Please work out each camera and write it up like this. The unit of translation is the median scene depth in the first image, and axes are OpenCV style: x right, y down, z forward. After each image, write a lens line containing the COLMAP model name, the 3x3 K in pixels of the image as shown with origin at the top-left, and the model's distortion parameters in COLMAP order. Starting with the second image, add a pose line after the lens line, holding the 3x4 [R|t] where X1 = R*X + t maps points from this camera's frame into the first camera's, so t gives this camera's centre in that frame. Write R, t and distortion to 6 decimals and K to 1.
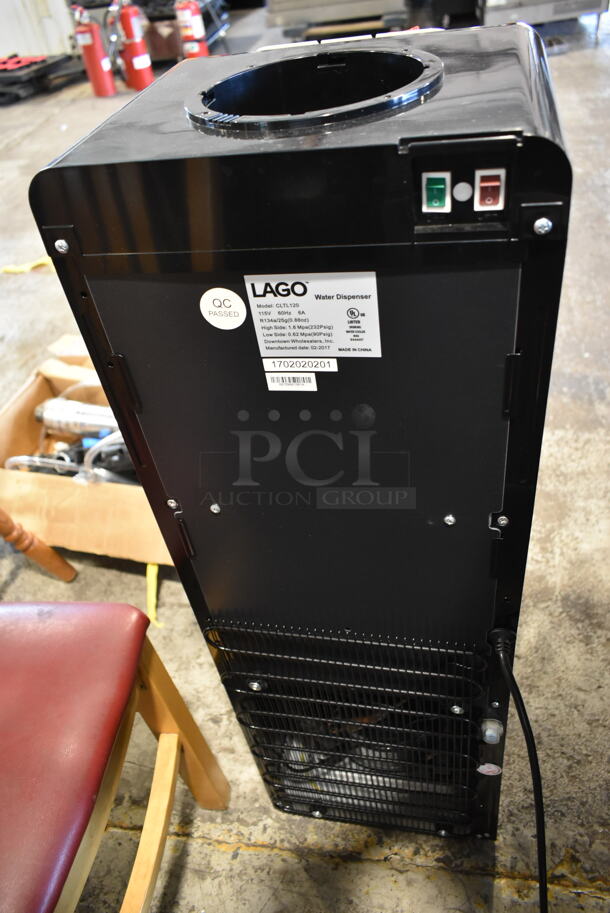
lens RADIAL K [[688.6, 0, 301.4], [0, 688.6, 456.2], [0, 0, 1]] dist [-0.017353, 0.007654]
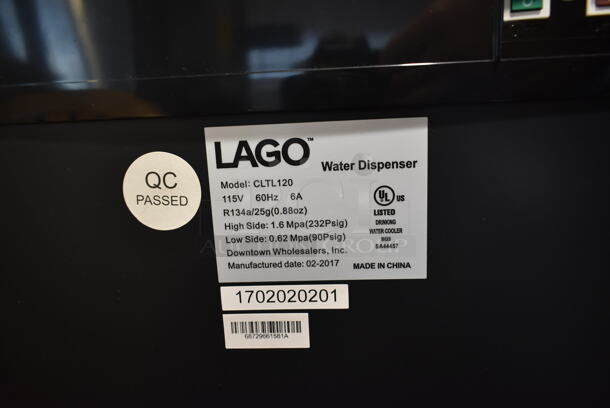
lens RADIAL K [[460.1, 0, 305.0], [0, 460.1, 204.0], [0, 0, 1]] dist [-0.017353, 0.007654]
pose [[0.988068, 0.061251, 0.141311, -0.048579], [0.022189, 0.851333, -0.524157, 0.006232], [-0.152408, 0.521038, 0.839816, 0.673270]]
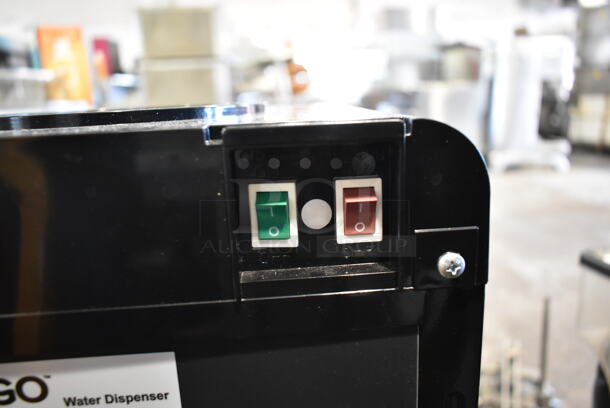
lens RADIAL K [[460.1, 0, 305.0], [0, 460.1, 204.0], [0, 0, 1]] dist [-0.017353, 0.007654]
pose [[0.958202, 0.026640, 0.284848, 0.093849], [0.115042, 0.875731, -0.468894, -0.174708], [-0.261942, 0.482064, 0.836062, 0.564638]]
